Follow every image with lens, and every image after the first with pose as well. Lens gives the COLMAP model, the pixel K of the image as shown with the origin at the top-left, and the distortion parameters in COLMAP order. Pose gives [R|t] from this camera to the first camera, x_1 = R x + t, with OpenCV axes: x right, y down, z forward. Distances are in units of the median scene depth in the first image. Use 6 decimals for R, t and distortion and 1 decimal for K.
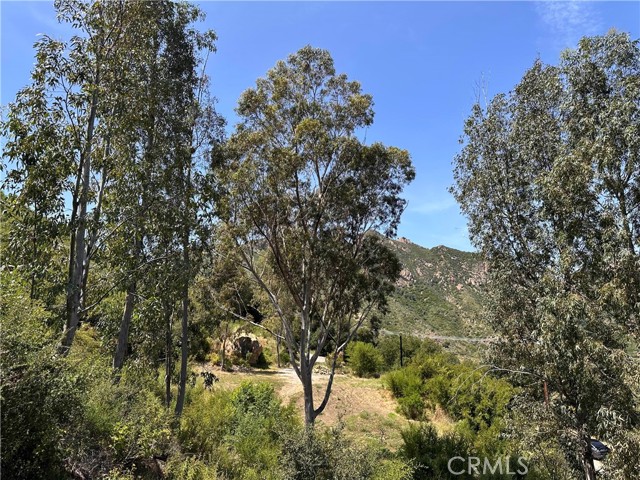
lens RADIAL K [[452.3, 0, 318.6], [0, 452.3, 236.4], [0, 0, 1]] dist [0.003968, -0.007302]
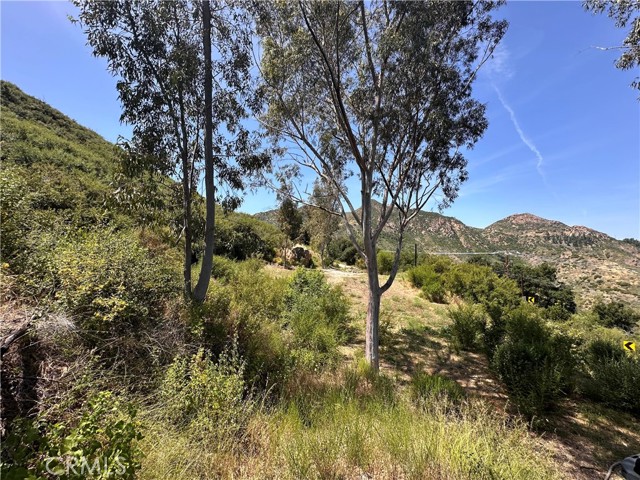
lens RADIAL K [[256.6, 0, 318.0], [0, 256.6, 245.4], [0, 0, 1]] dist [-0.001401, 0.000835]
pose [[0.996052, 0.000257, -0.088771, -0.035148], [0.013895, 0.987217, 0.158773, 0.097967], [0.087677, -0.159379, 0.983316, 0.224357]]
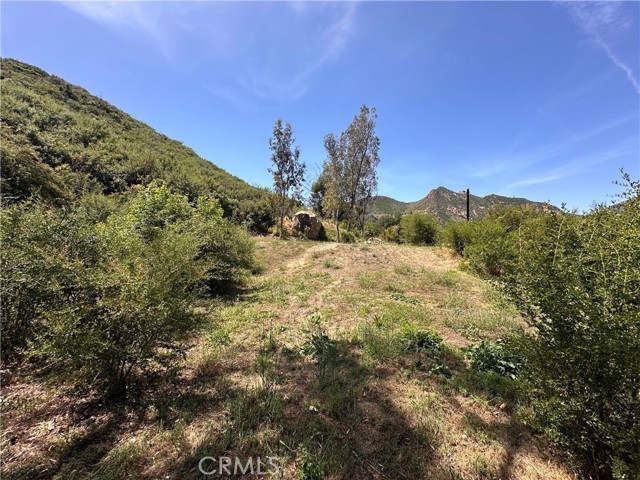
lens RADIAL K [[256.6, 0, 320.6], [0, 256.6, 238.8], [0, 0, 1]] dist [-0.001401, 0.000835]
pose [[0.948684, -0.008110, -0.316122, 0.077495], [0.057738, 0.987309, 0.147941, 0.215006], [0.310910, -0.158602, 0.937113, 0.471152]]
